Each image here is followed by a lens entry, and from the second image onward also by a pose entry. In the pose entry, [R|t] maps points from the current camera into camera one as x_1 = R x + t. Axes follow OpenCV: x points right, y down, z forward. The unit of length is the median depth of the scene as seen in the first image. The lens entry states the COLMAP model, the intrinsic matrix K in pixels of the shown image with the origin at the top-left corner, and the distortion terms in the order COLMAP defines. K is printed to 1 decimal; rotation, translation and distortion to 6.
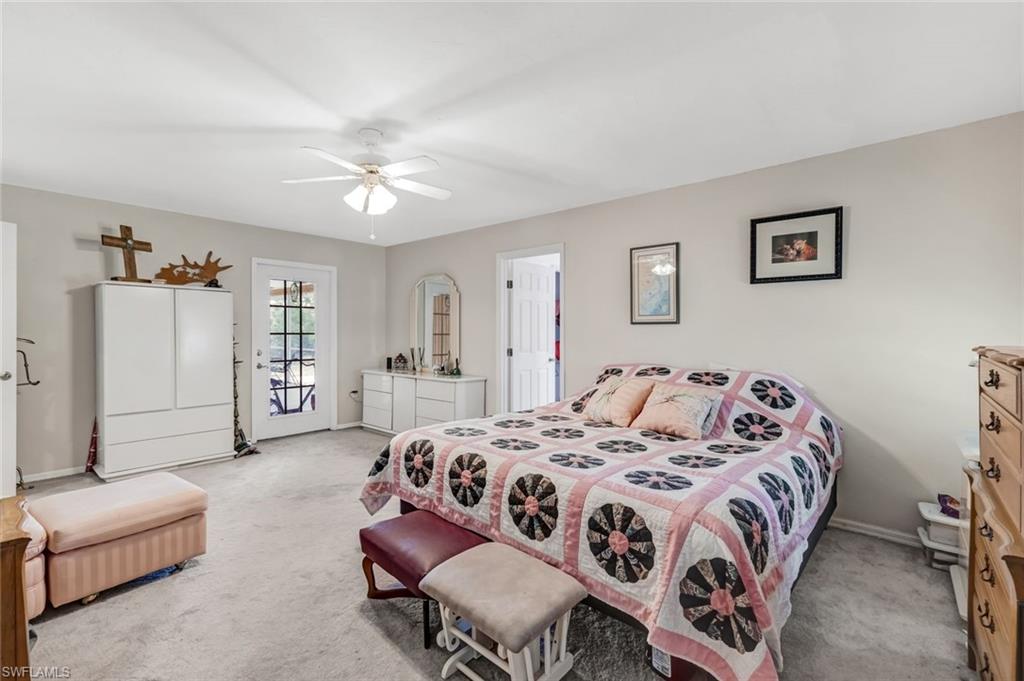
lens RADIAL K [[448.7, 0, 516.9], [0, 448.7, 337.0], [0, 0, 1]] dist [-0.003940, 0.002441]
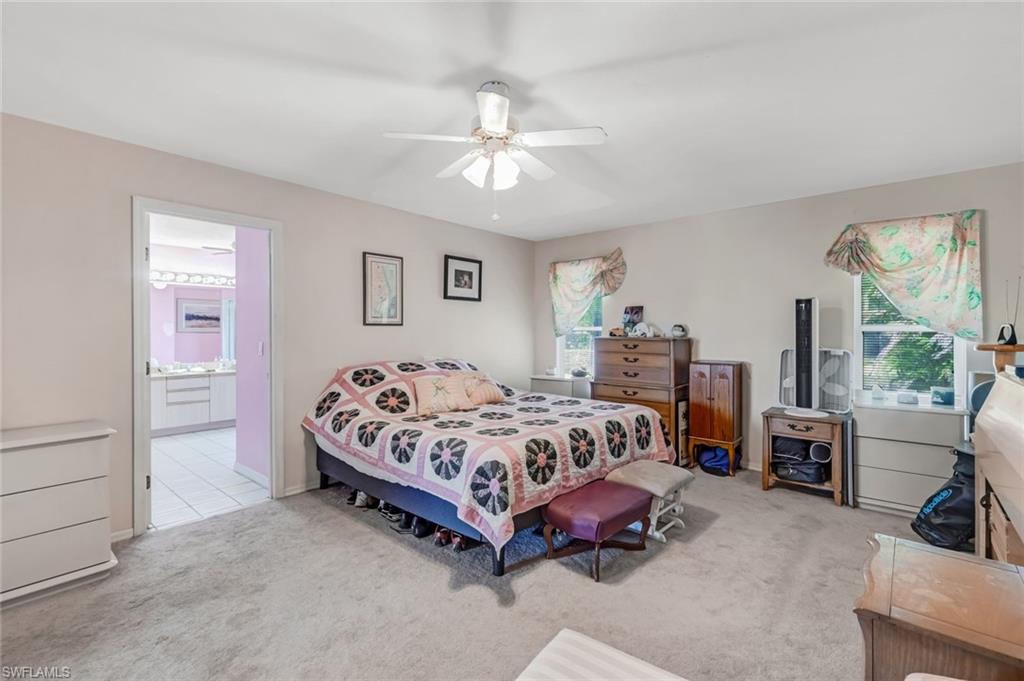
lens RADIAL K [[448.7, 0, 515.2], [0, 448.7, 335.8], [0, 0, 1]] dist [-0.003940, 0.002441]
pose [[-0.004383, -0.010916, 0.999931, -0.978250], [0.012880, 0.999857, 0.010972, -0.014686], [-0.999907, 0.012927, -0.004241, 0.834015]]
